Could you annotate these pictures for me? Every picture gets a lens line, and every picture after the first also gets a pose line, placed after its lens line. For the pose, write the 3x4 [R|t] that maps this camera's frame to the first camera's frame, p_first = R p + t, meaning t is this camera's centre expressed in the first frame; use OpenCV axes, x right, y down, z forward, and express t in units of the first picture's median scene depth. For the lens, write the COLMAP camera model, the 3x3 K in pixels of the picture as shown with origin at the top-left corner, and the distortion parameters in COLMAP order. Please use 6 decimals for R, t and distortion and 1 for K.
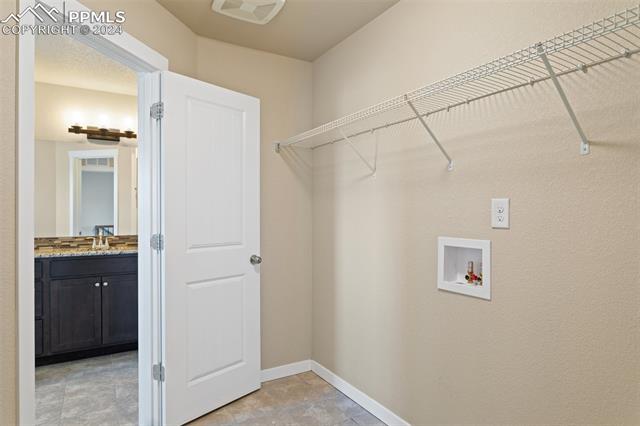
lens RADIAL K [[378.4, 0, 324.6], [0, 378.4, 213.4], [0, 0, 1]] dist [-0.012925, 0.005619]
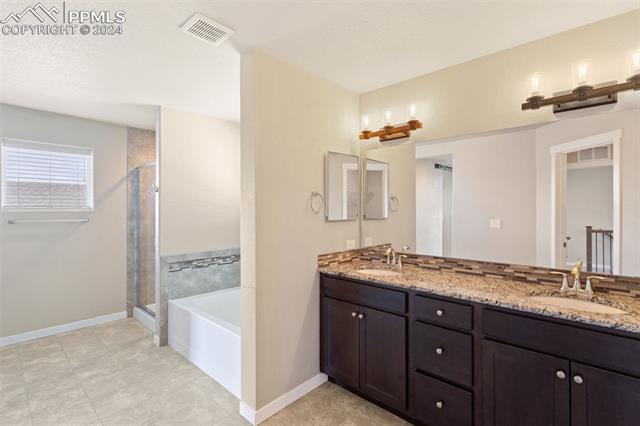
lens RADIAL K [[301.7, 0, 324.2], [0, 301.7, 210.6], [0, 0, 1]] dist [-0.004413, 0.002511]
pose [[0.279264, 0.004371, -0.960204, -0.255384], [-0.001481, 0.999990, 0.004121, -0.038215], [0.960213, 0.000271, 0.279268, 0.494094]]
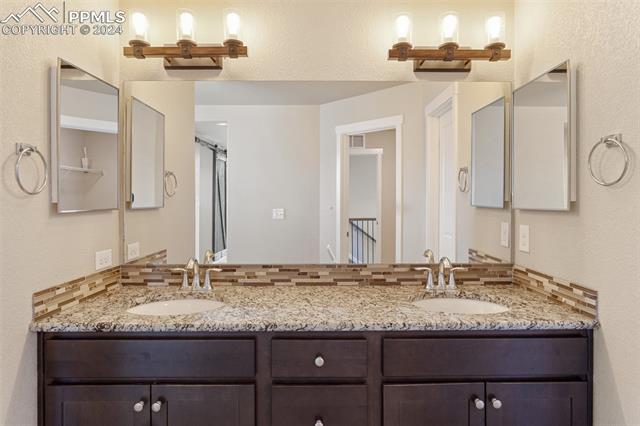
lens RADIAL K [[378.4, 0, 322.1], [0, 378.4, 199.7], [0, 0, 1]] dist [-0.012925, 0.005619]
pose [[0.858648, -0.000255, -0.512566, -0.477780], [-0.000432, 0.999999, -0.001220, -0.025255], [0.512566, 0.001269, 0.858647, 0.501185]]
